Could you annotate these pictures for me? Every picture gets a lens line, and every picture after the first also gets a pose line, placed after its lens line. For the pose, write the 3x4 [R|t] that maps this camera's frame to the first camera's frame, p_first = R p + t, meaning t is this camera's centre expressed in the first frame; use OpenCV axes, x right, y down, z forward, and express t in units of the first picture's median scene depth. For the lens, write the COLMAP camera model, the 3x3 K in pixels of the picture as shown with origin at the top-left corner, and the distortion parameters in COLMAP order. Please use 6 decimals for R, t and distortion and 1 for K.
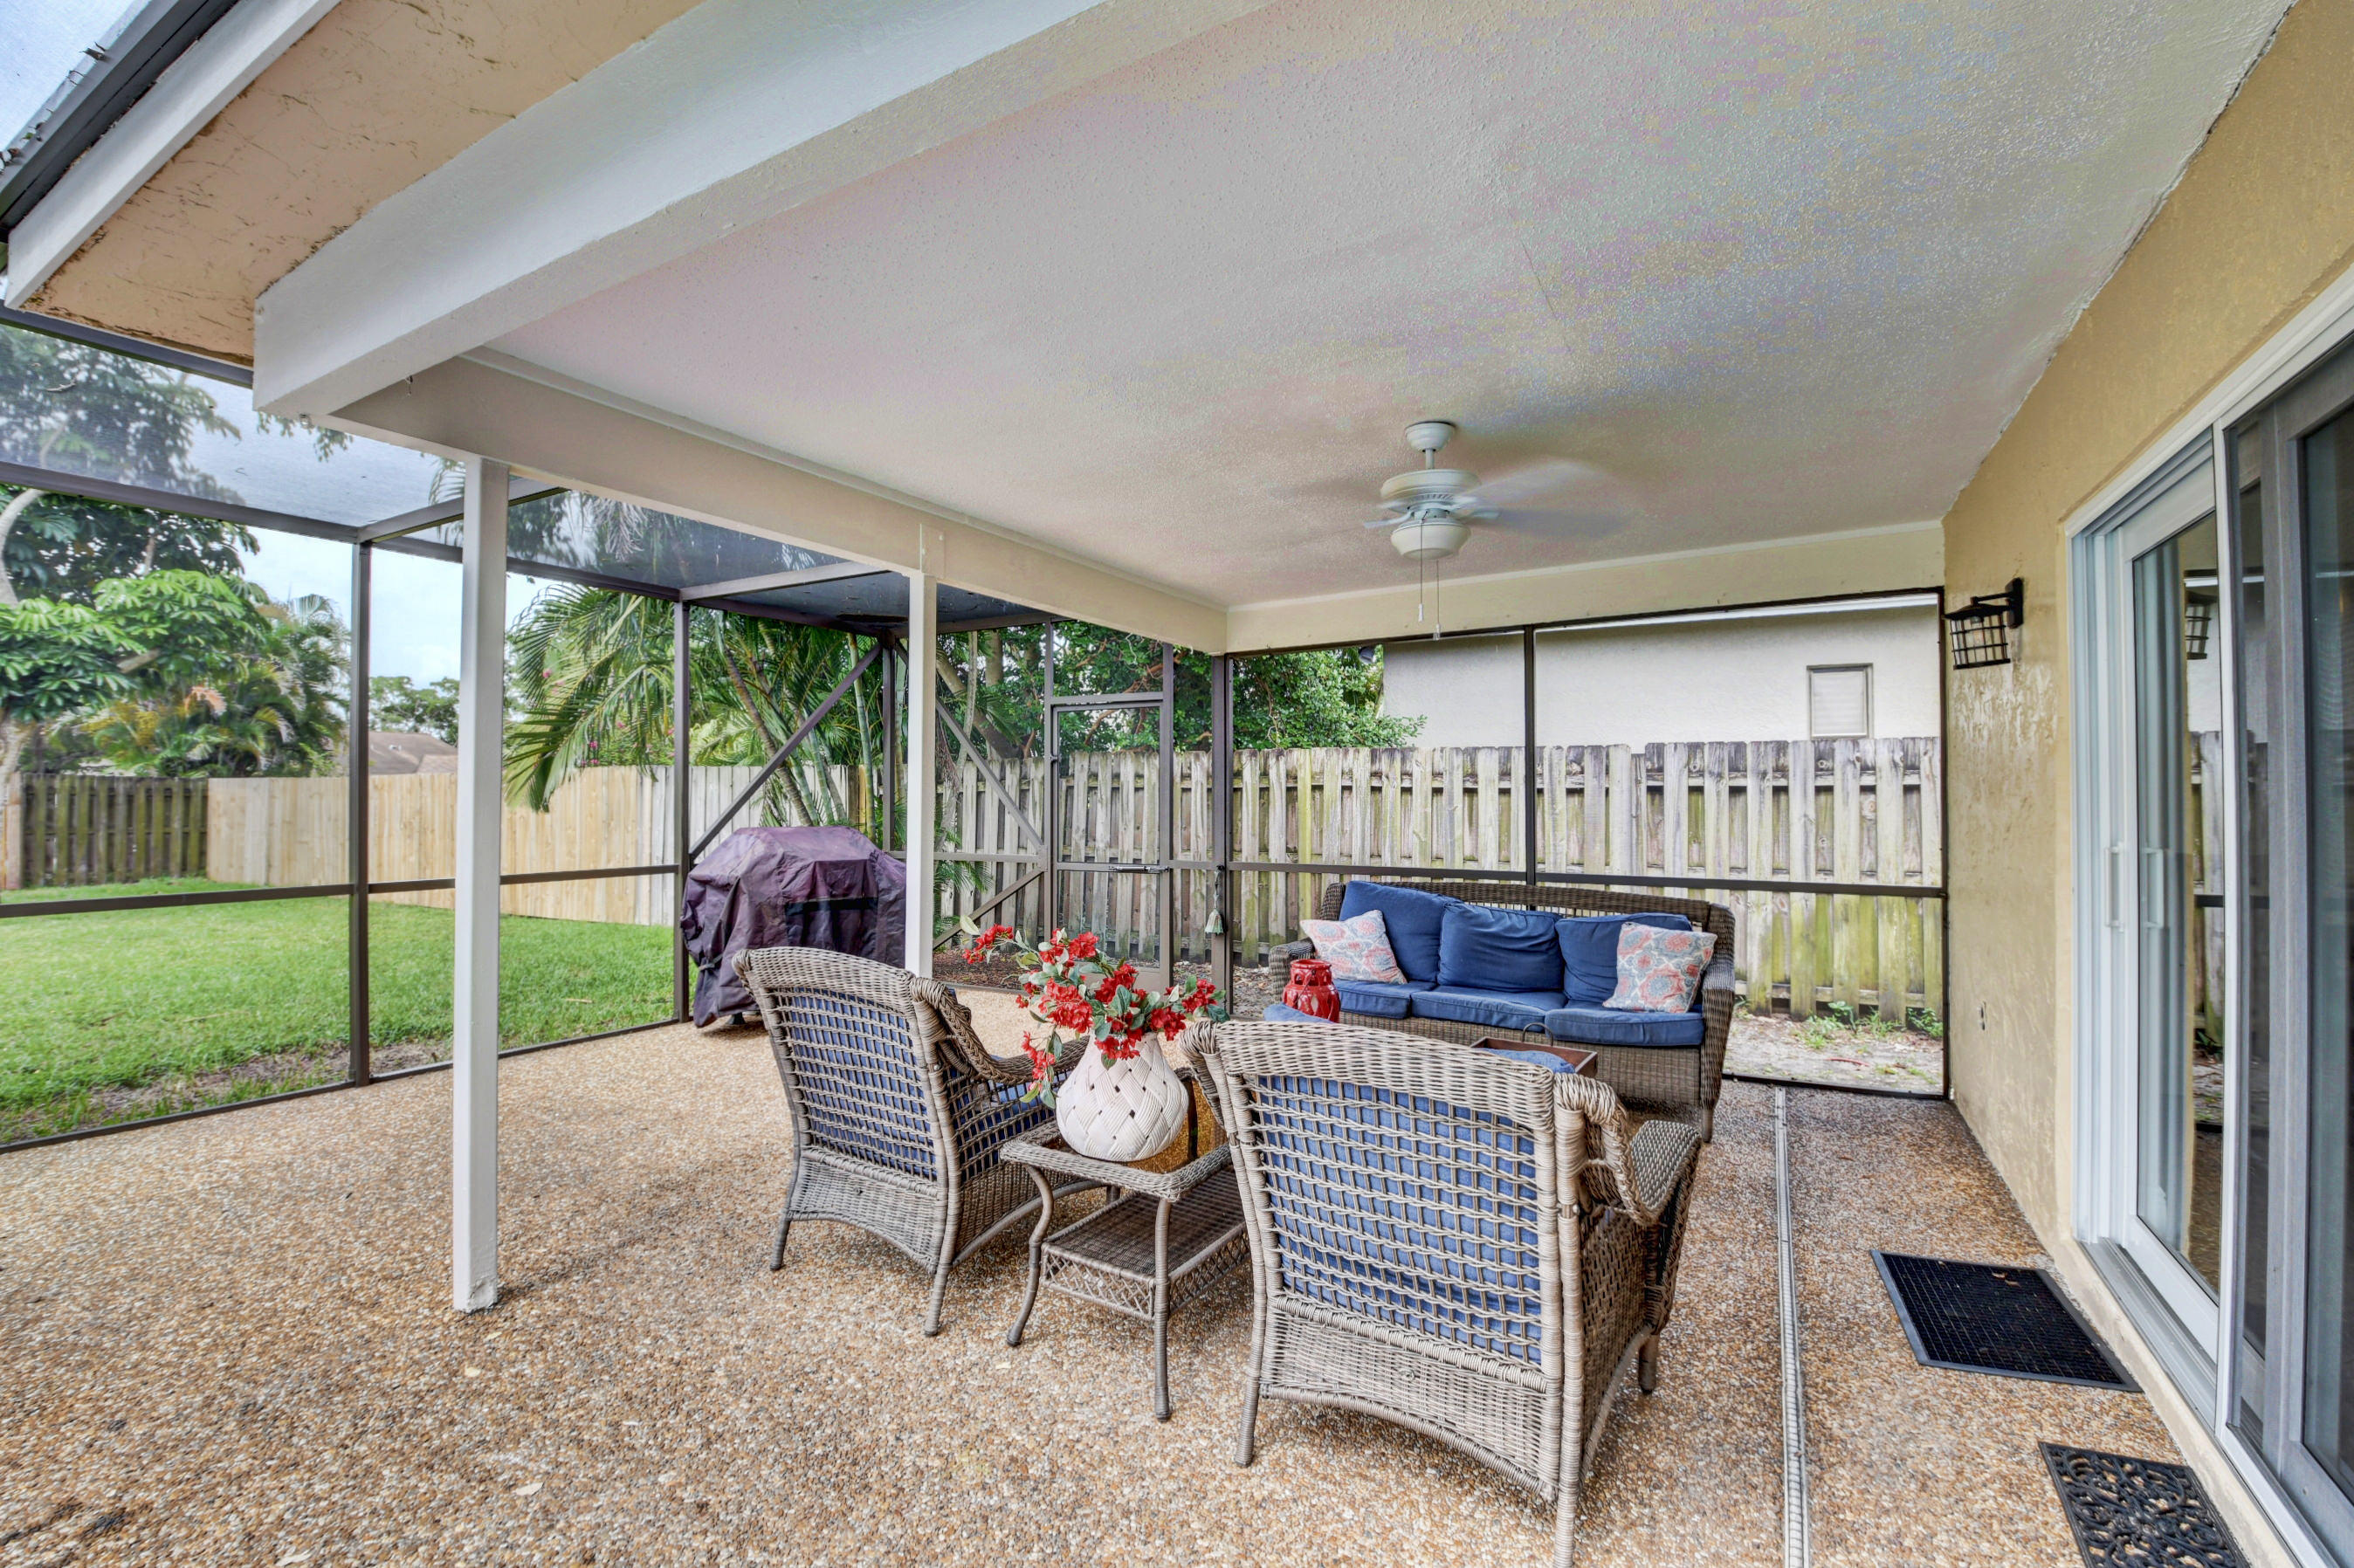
lens RADIAL K [[1036.8, 0, 1195.1], [0, 1036.8, 771.4], [0, 0, 1]] dist [-0.013937, -0.007883]
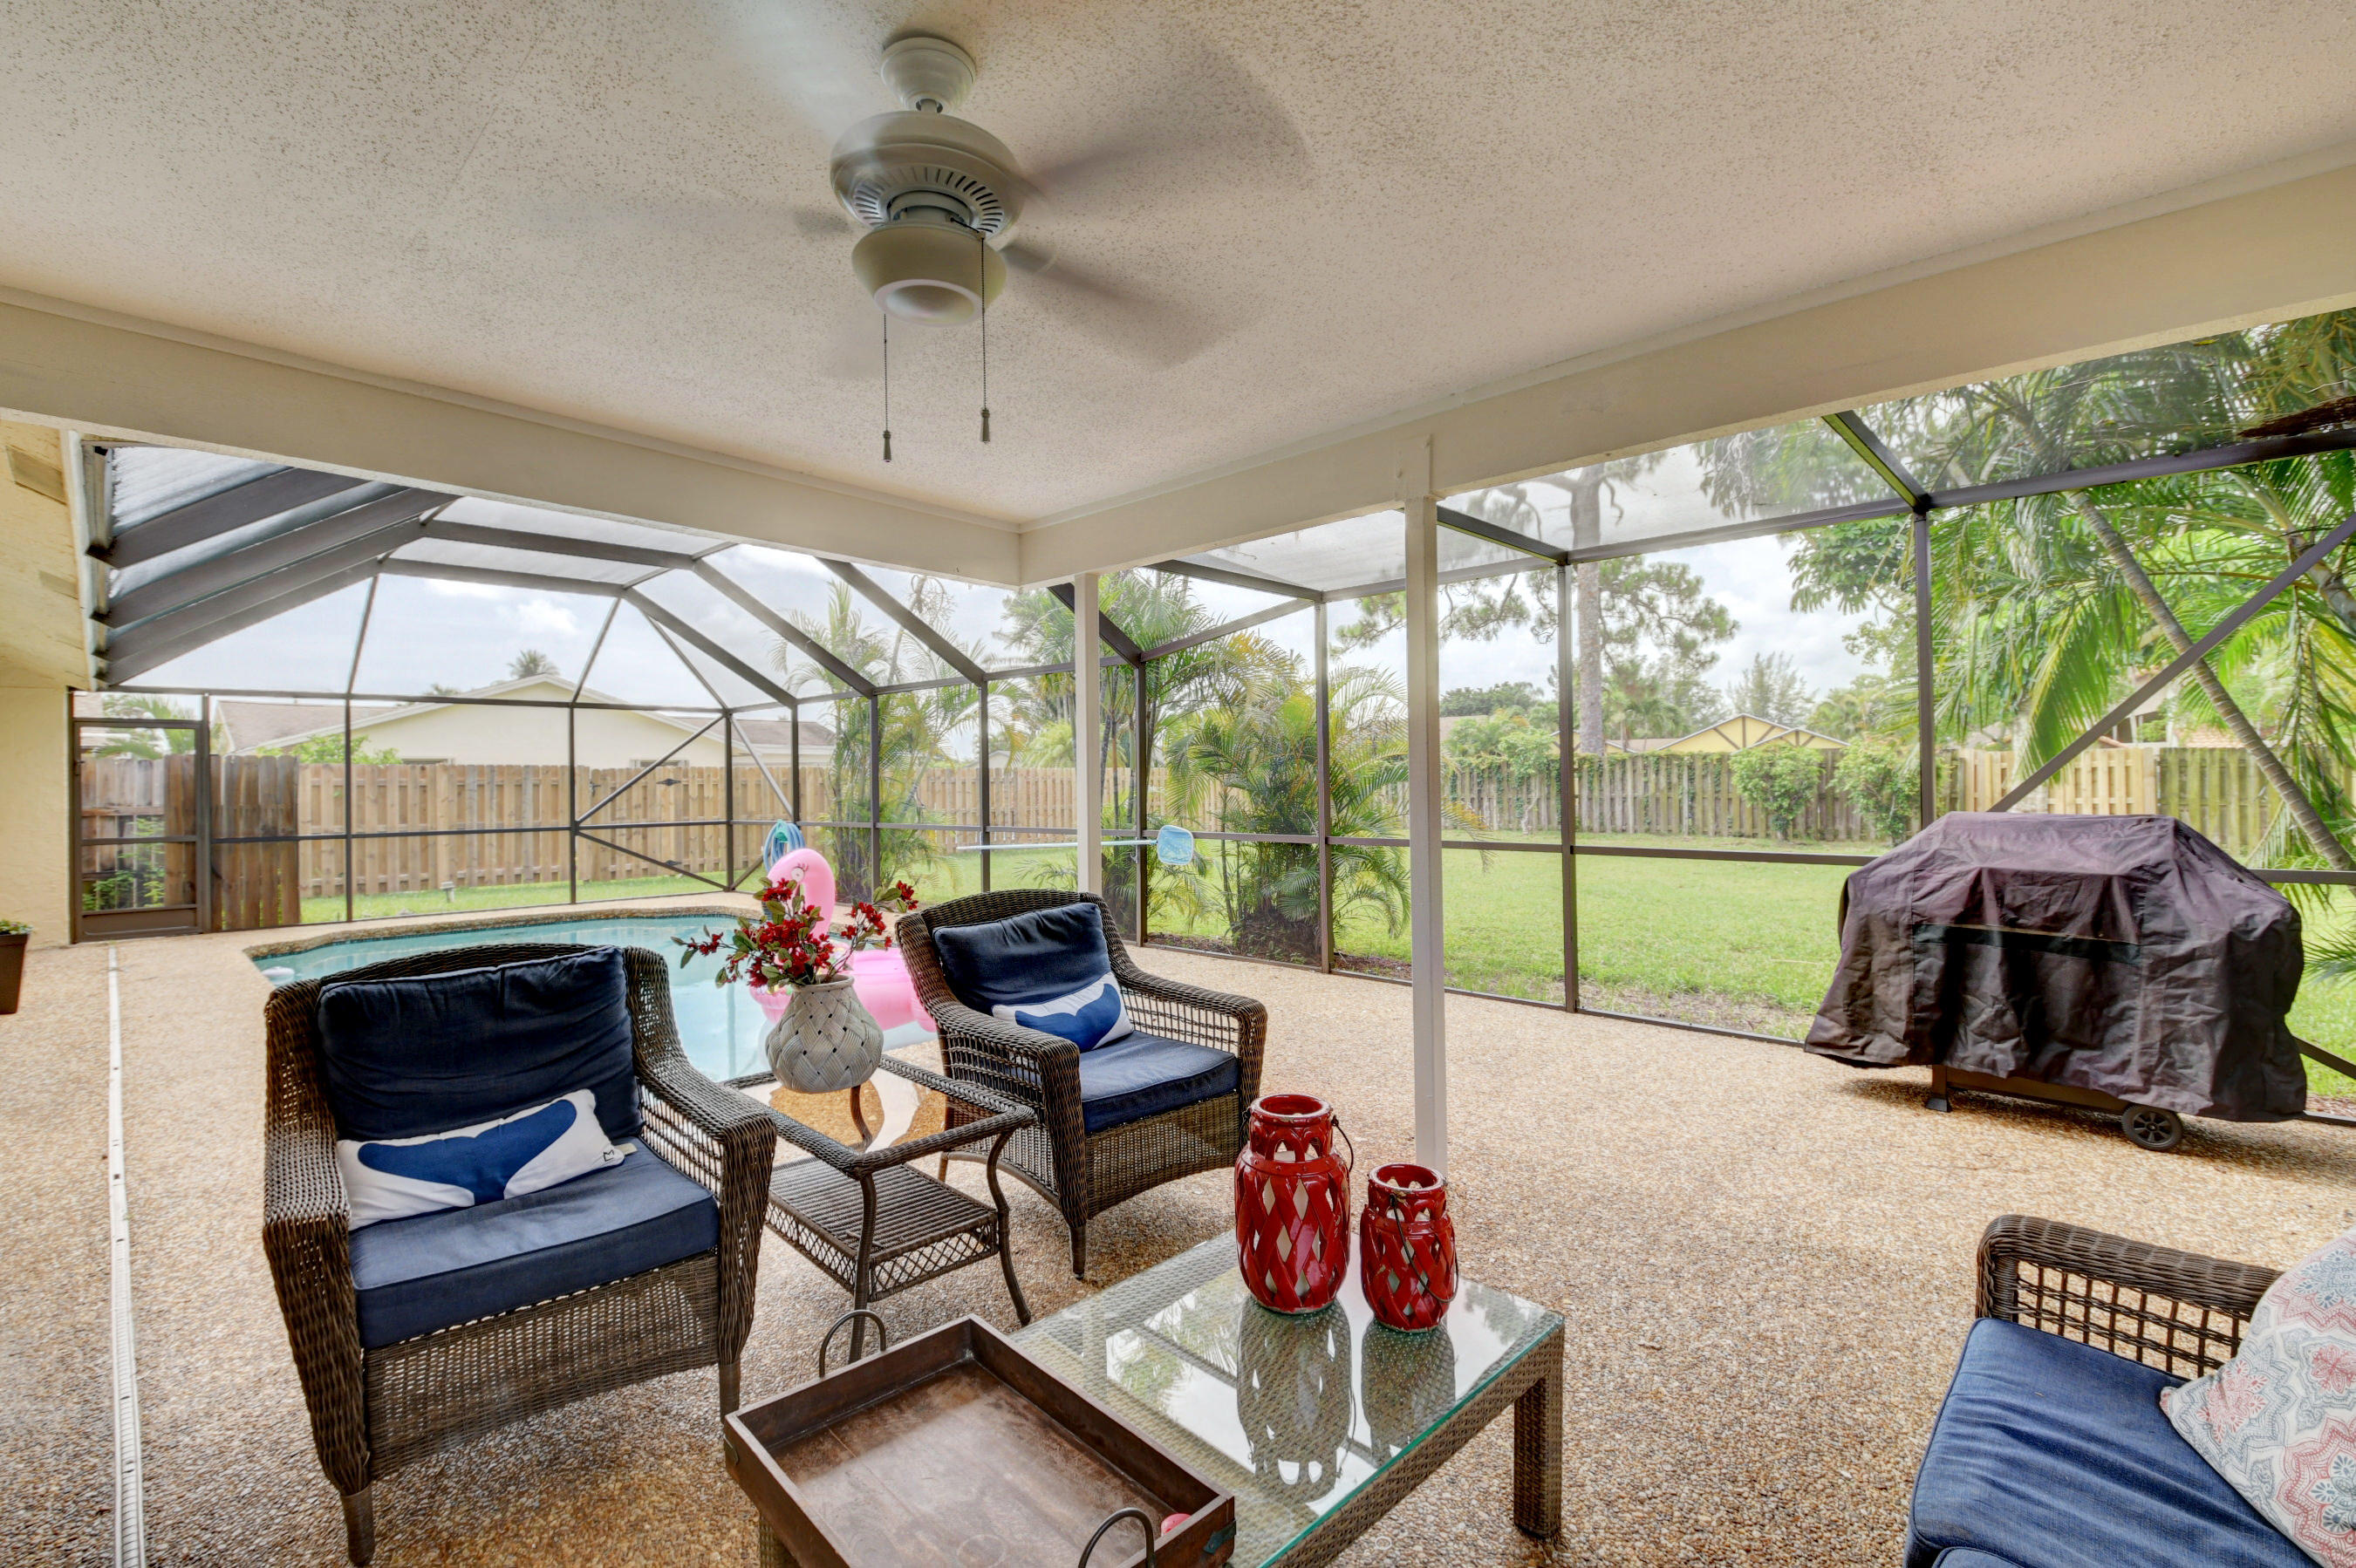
lens RADIAL K [[1037.6, 0, 1174.1], [0, 1037.6, 803.0], [0, 0, 1]] dist [-0.013937, -0.007883]
pose [[-0.263812, 0.024566, -0.964261, 0.302282], [0.034209, 0.999285, 0.016098, 0.016111], [0.963967, -0.028740, -0.264463, 0.555155]]
